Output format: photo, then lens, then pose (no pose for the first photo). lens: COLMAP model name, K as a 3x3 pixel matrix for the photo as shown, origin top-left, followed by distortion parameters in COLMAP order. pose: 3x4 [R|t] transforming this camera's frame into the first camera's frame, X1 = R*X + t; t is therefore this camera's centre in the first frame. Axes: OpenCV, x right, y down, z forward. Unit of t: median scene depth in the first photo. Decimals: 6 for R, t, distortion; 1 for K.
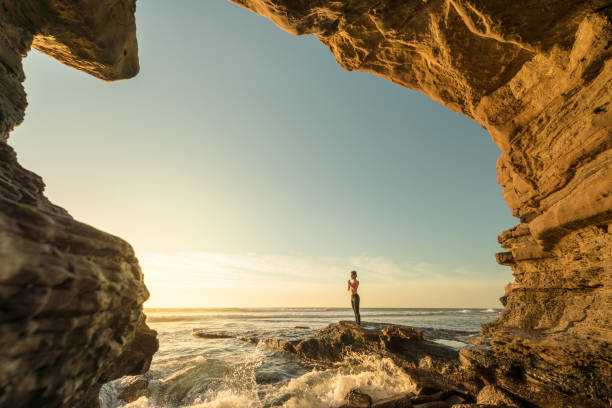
lens RADIAL K [[239.7, 0, 306.0], [0, 239.7, 204.0], [0, 0, 1]] dist [0.000155, -0.000153]
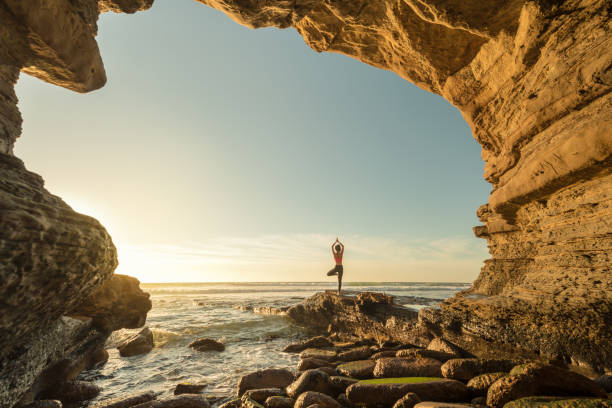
lens RADIAL K [[248.5, 0, 306.0], [0, 248.5, 204.0], [0, 0, 1]] dist [0.017896, 0.000278]
pose [[0.999887, -0.007436, -0.013094, 0.163658], [0.008759, 0.994539, 0.103996, -0.025618], [0.012249, -0.104099, 0.994492, -0.164800]]
